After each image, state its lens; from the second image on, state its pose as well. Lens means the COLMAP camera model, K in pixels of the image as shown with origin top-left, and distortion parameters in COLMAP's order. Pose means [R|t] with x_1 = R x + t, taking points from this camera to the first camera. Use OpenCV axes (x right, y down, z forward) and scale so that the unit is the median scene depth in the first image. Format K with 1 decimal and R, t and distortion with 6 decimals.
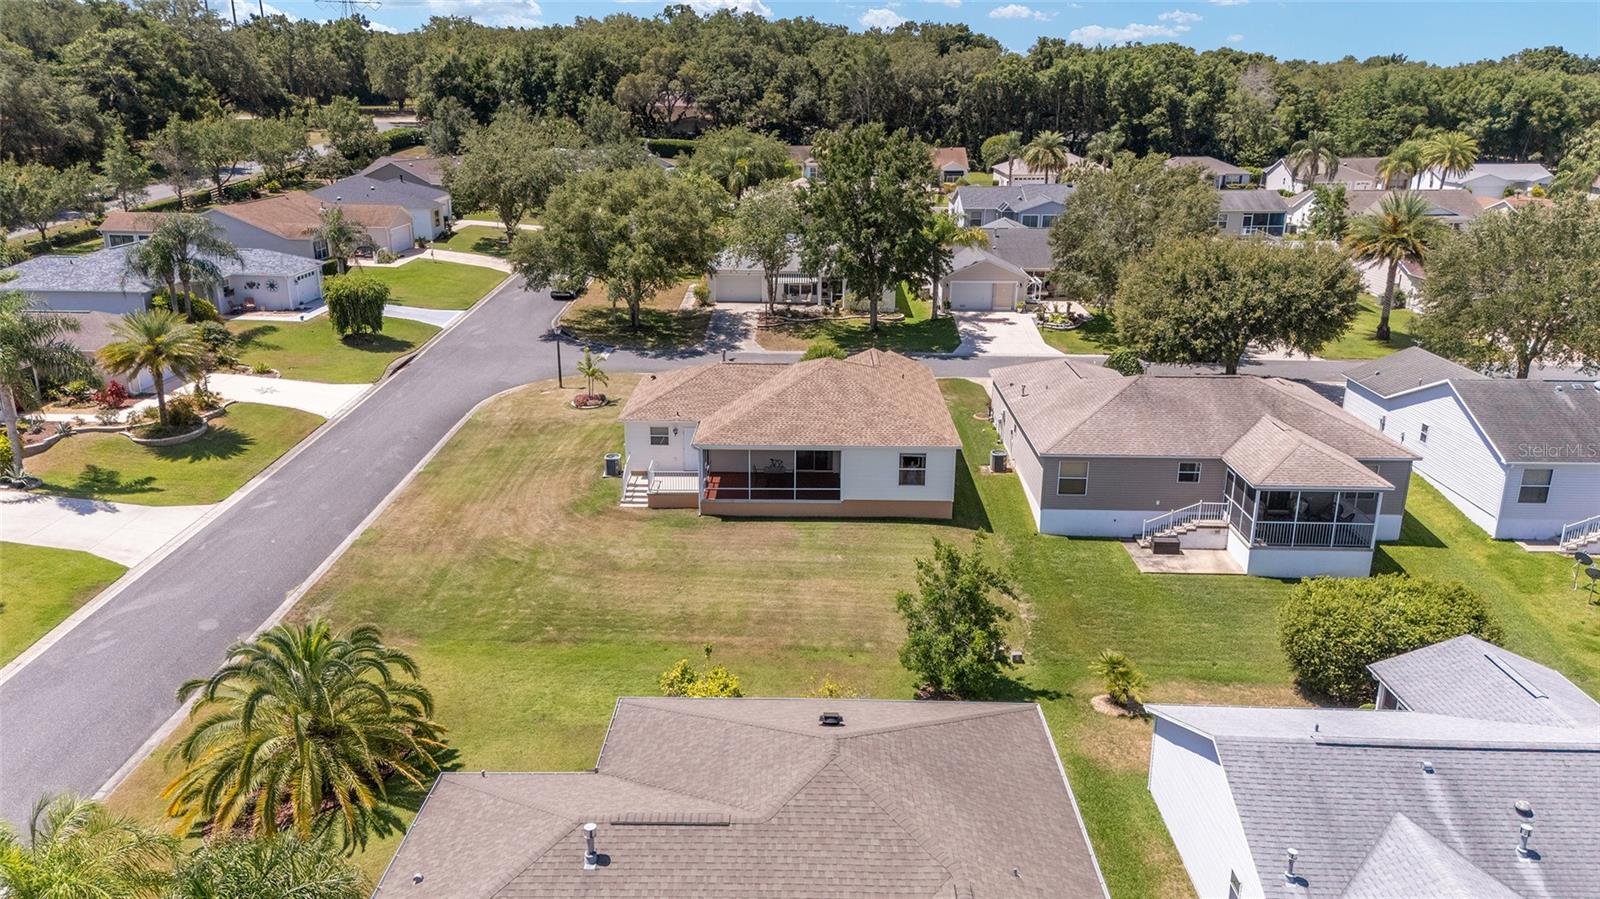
lens RADIAL K [[1170.8, 0, 800.0], [0, 1170.8, 449.5], [0, 0, 1]] dist [0.158799, -0.161384]
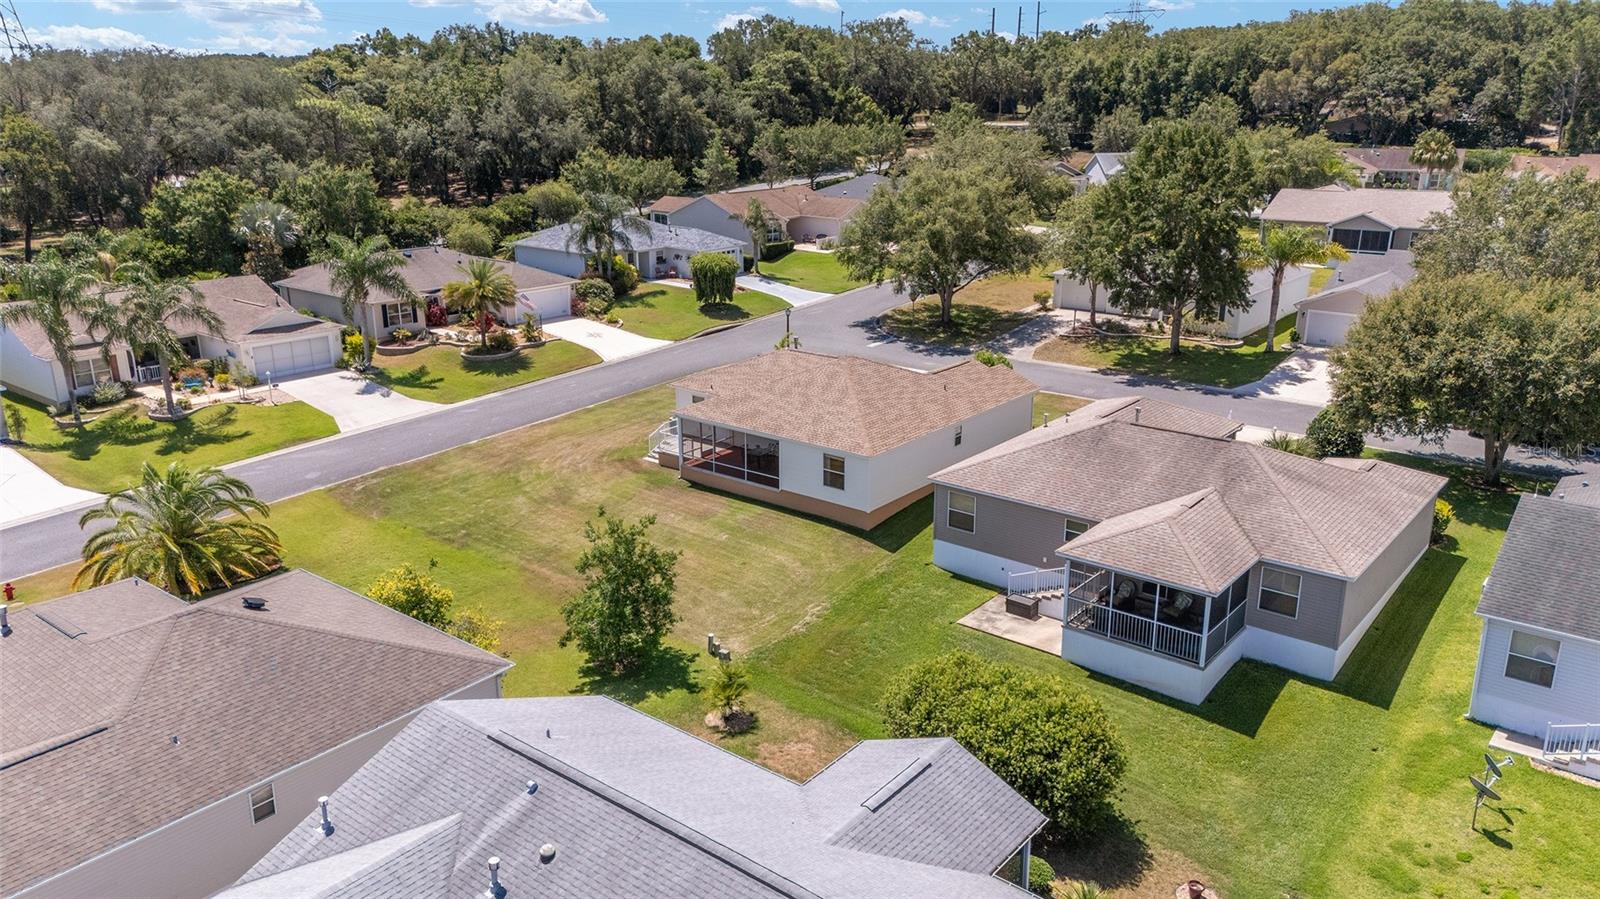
lens RADIAL K [[1170.8, 0, 800.0], [0, 1170.8, 449.5], [0, 0, 1]] dist [0.158799, -0.161384]
pose [[0.788214, 0.174238, -0.590220, 0.642893], [-0.176222, 0.982824, 0.054802, -0.049733], [0.589631, 0.060814, 0.805380, 0.182878]]
